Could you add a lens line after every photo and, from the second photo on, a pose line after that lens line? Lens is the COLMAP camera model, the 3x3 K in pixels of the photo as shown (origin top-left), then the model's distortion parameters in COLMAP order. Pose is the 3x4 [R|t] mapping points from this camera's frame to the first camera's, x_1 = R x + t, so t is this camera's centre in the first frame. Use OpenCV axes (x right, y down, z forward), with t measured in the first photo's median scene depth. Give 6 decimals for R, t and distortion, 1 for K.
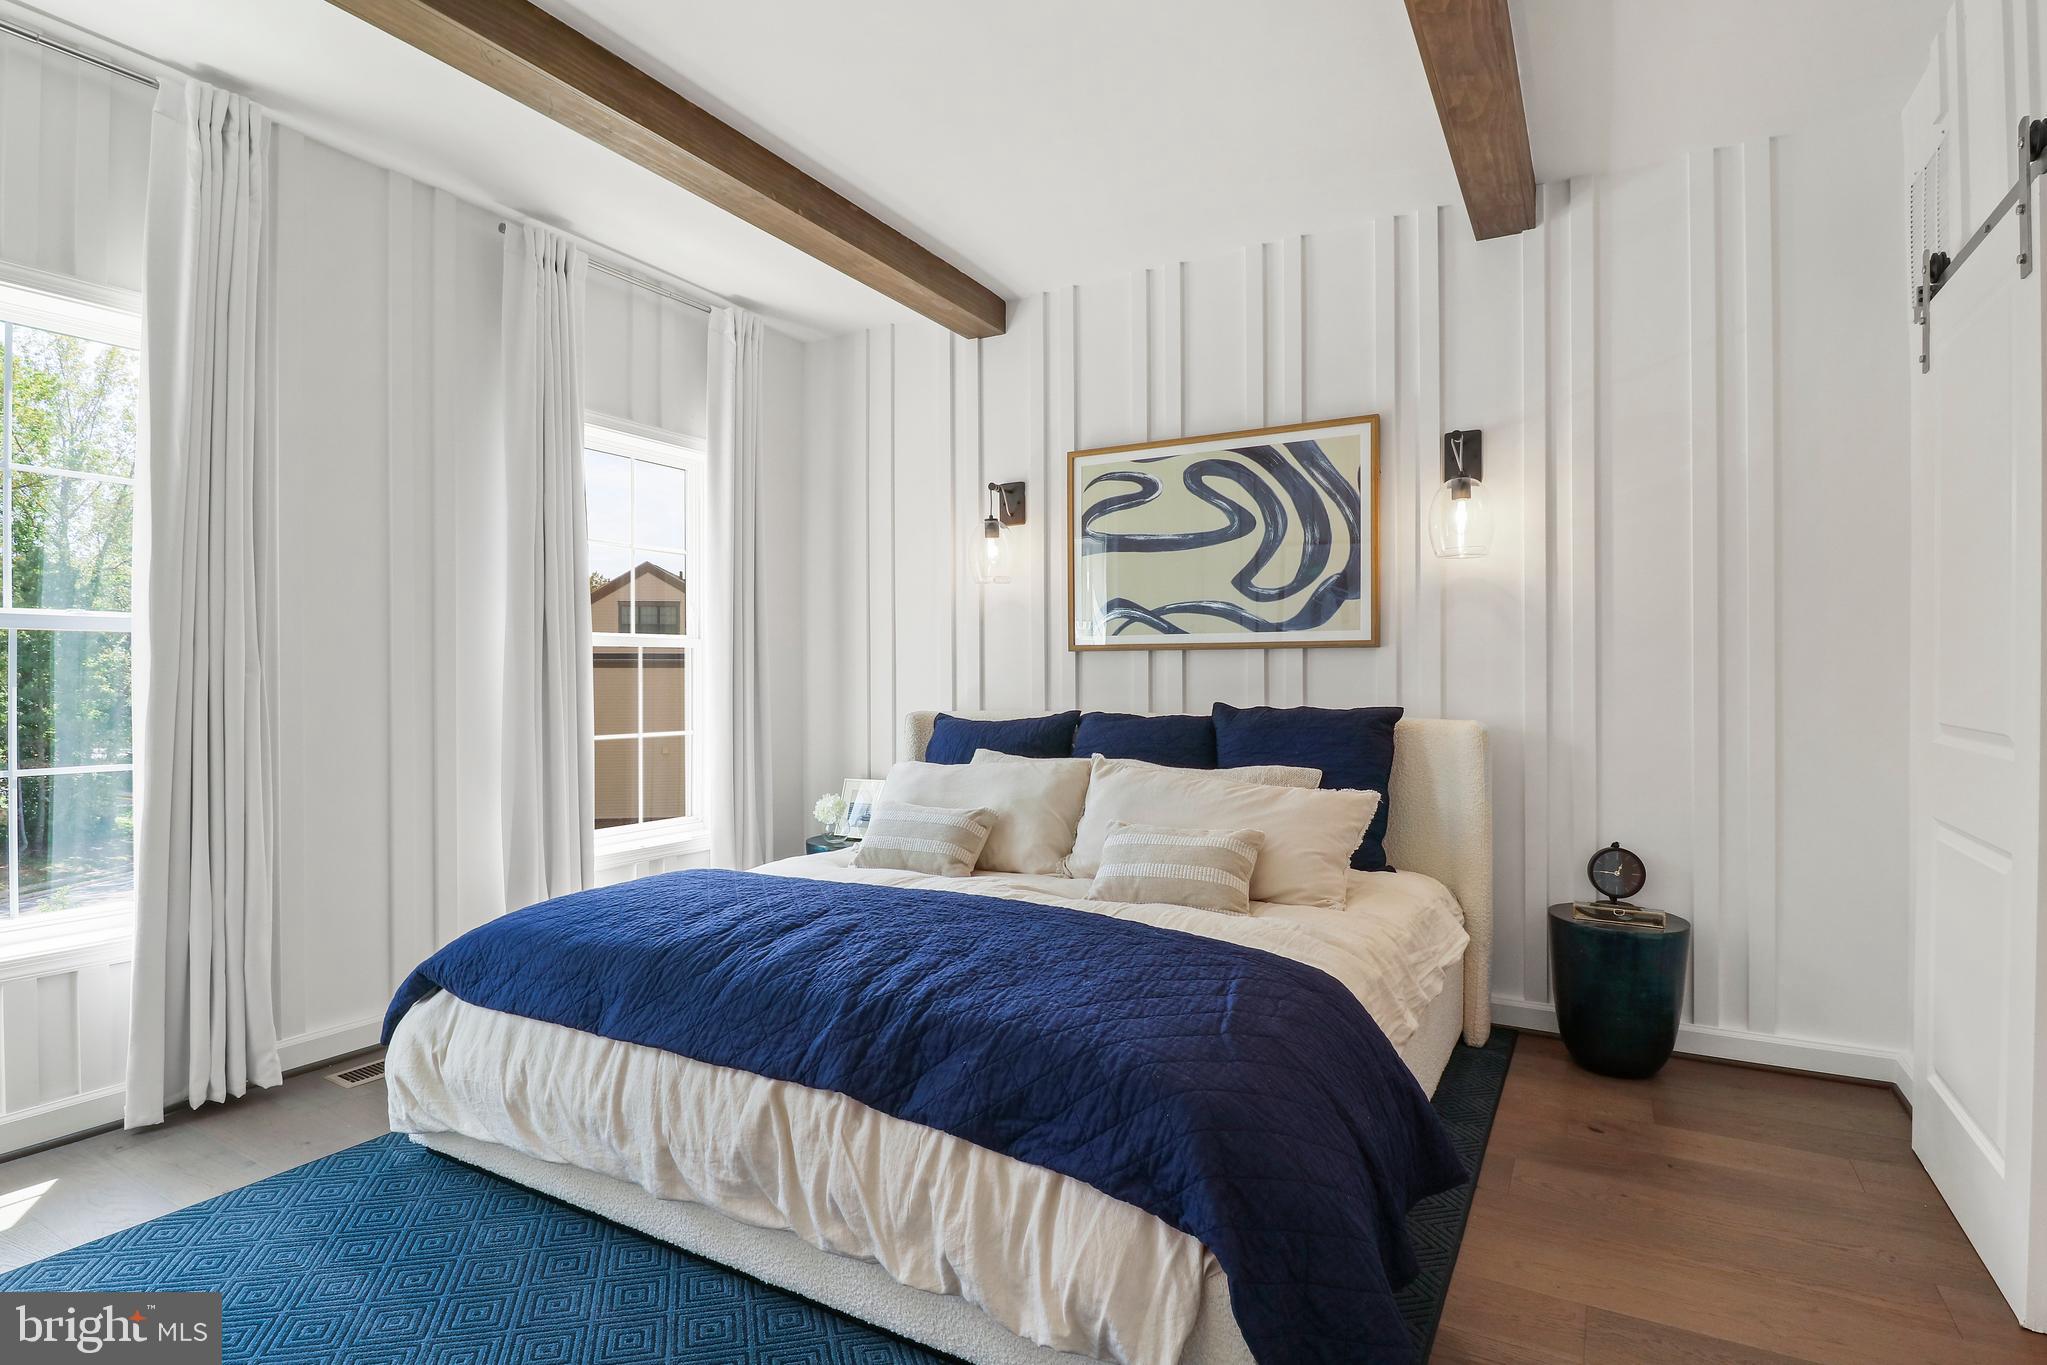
lens RADIAL K [[1033.1, 0, 1025.4], [0, 1033.1, 678.6], [0, 0, 1]] dist [0.001518, -0.013506]
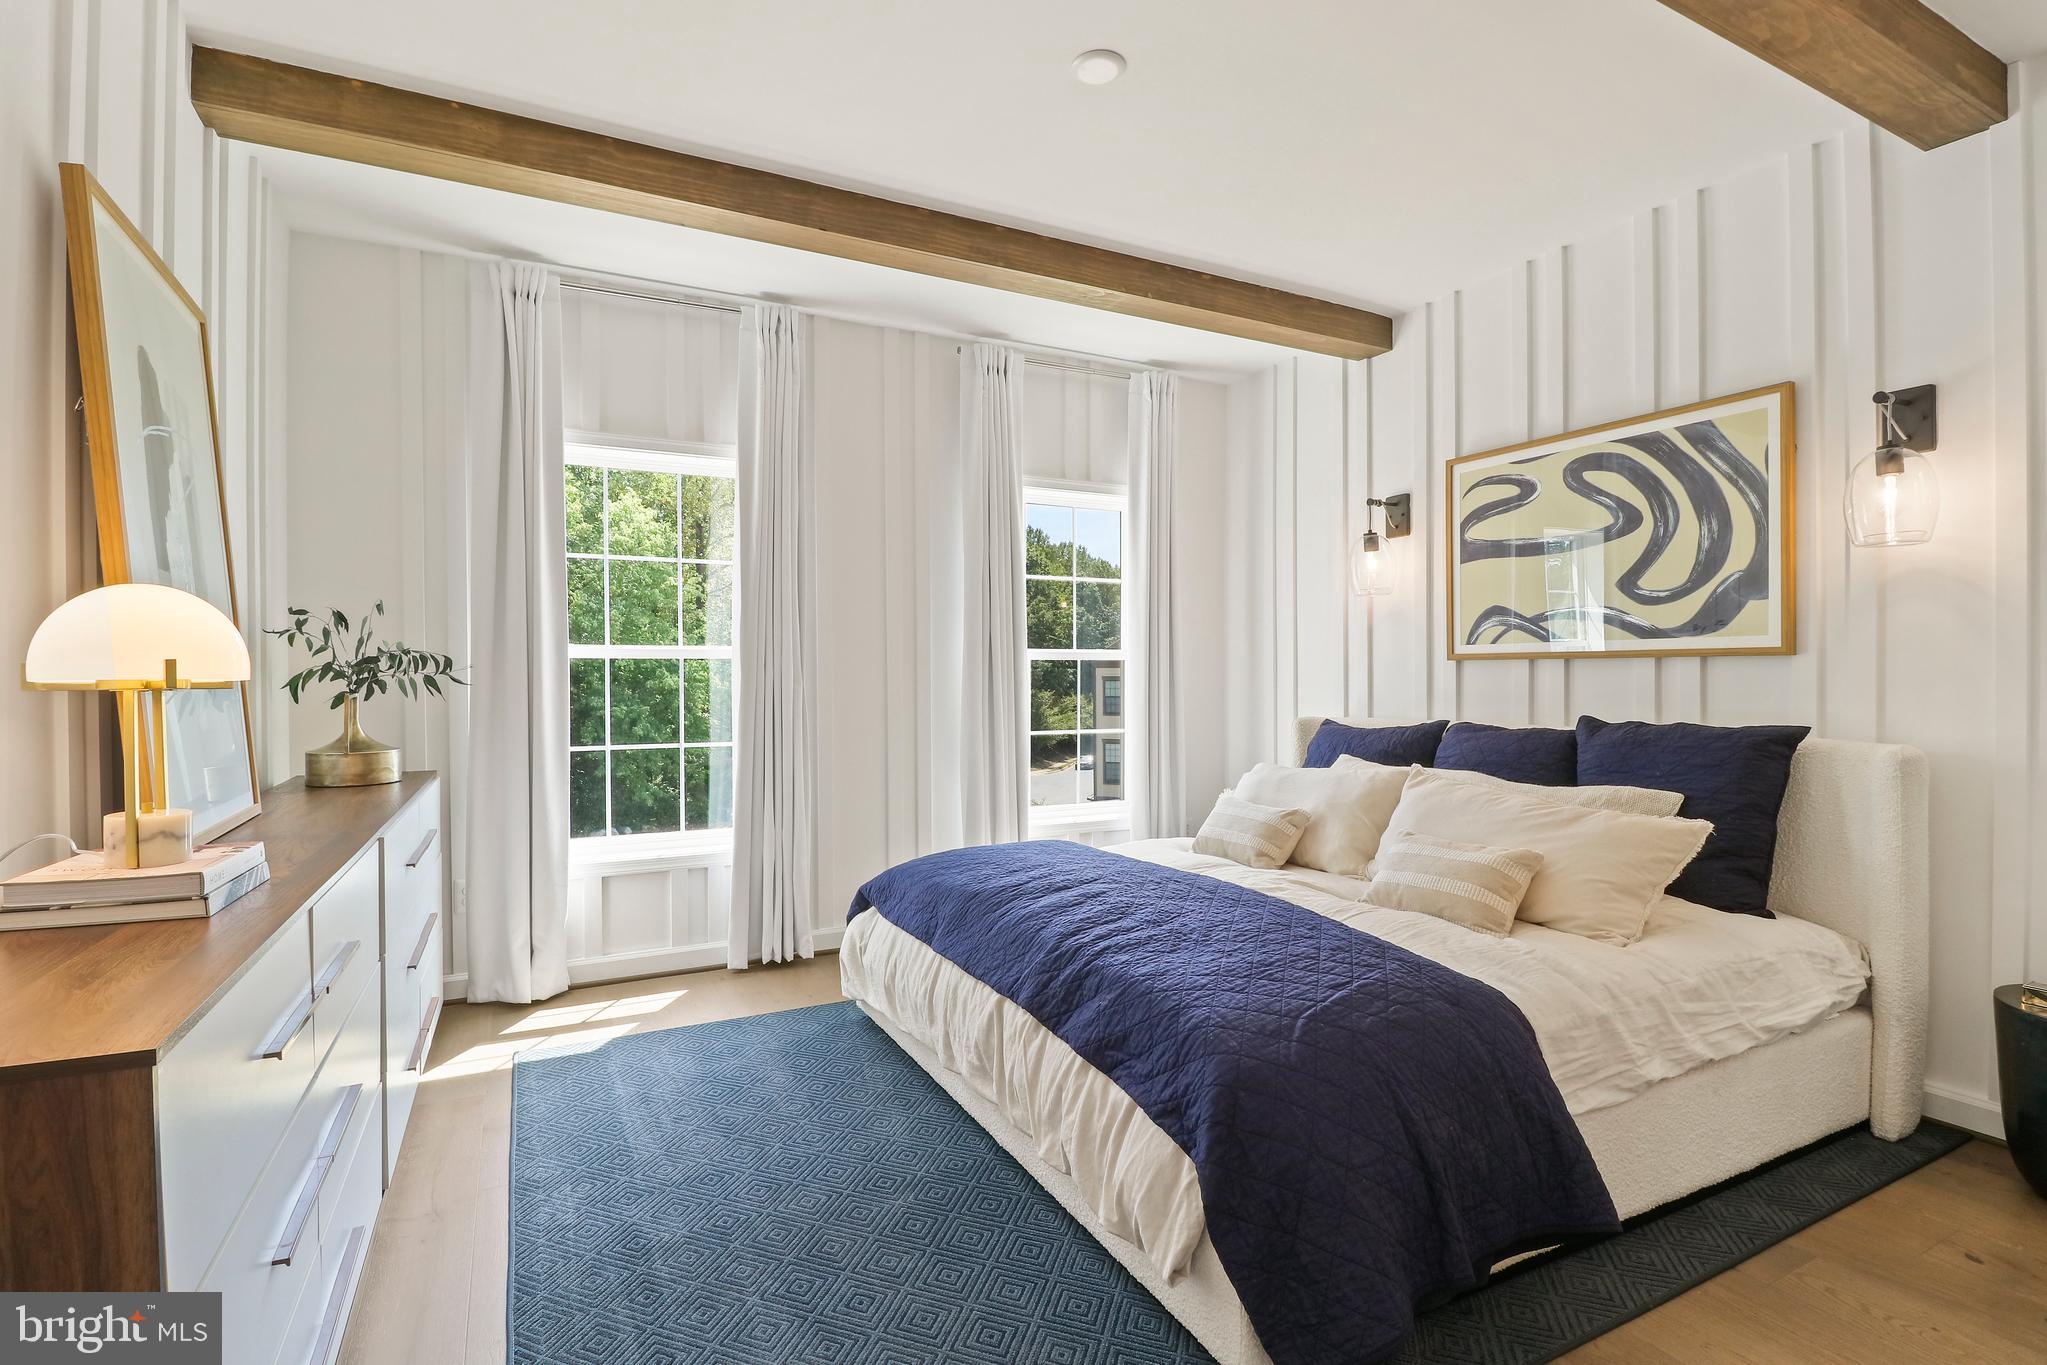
lens RADIAL K [[1000.5, 0, 1023.5], [0, 1000.5, 682.5], [0, 0, 1]] dist [-0.000386, -0.014772]
pose [[0.831332, 0.003049, -0.555768, 0.279872], [0.001398, 0.999970, 0.007577, -0.015266], [0.555775, -0.007076, 0.831303, -0.034517]]
